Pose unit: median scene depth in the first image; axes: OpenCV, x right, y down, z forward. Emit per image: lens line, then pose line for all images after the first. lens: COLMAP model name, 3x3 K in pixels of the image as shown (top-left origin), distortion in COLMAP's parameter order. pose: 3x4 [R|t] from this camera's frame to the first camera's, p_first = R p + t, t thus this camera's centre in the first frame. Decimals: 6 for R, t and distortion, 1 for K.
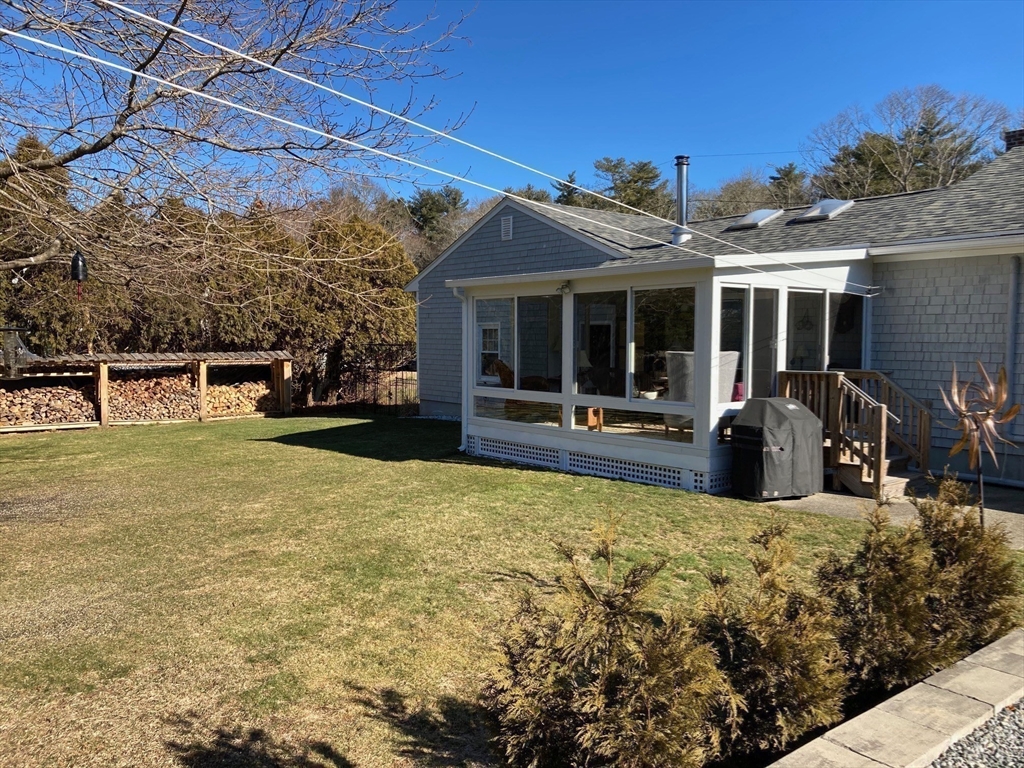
lens RADIAL K [[835.5, 0, 509.7], [0, 835.5, 386.0], [0, 0, 1]] dist [0.030017, -0.000594]
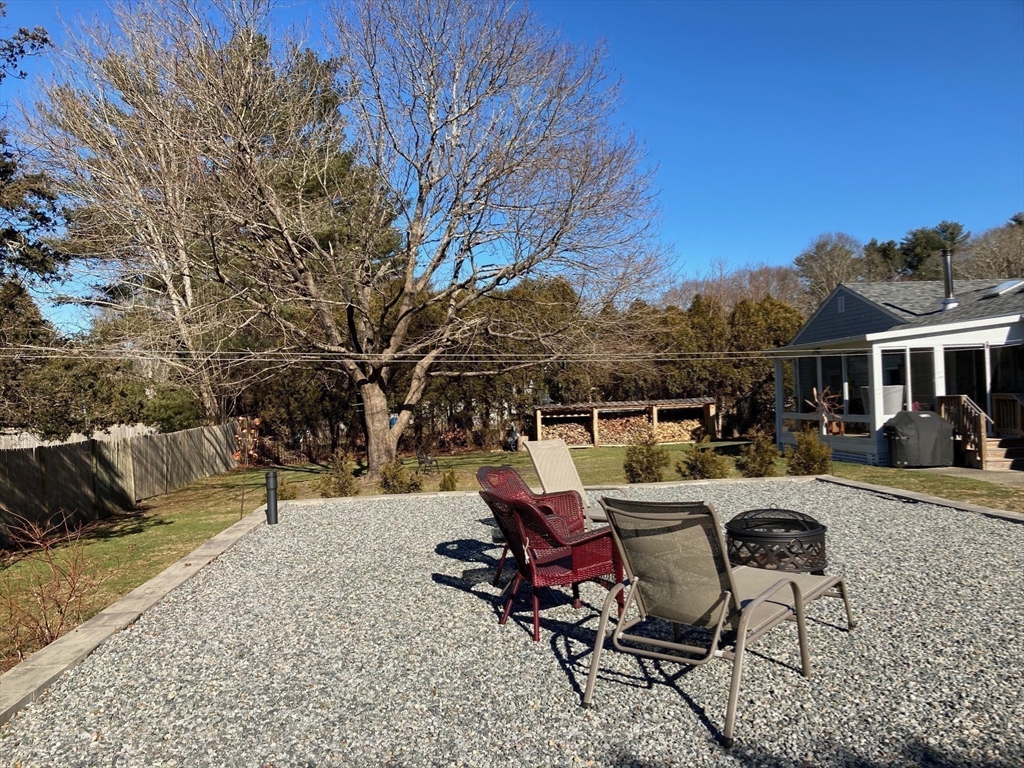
lens RADIAL K [[835.5, 0, 511.6], [0, 835.5, 385.0], [0, 0, 1]] dist [0.030017, -0.000594]
pose [[0.832726, -0.042998, -0.552014, 0.260933], [0.008667, 0.997870, -0.064653, 0.029317], [0.553618, 0.049054, 0.831325, -0.411740]]
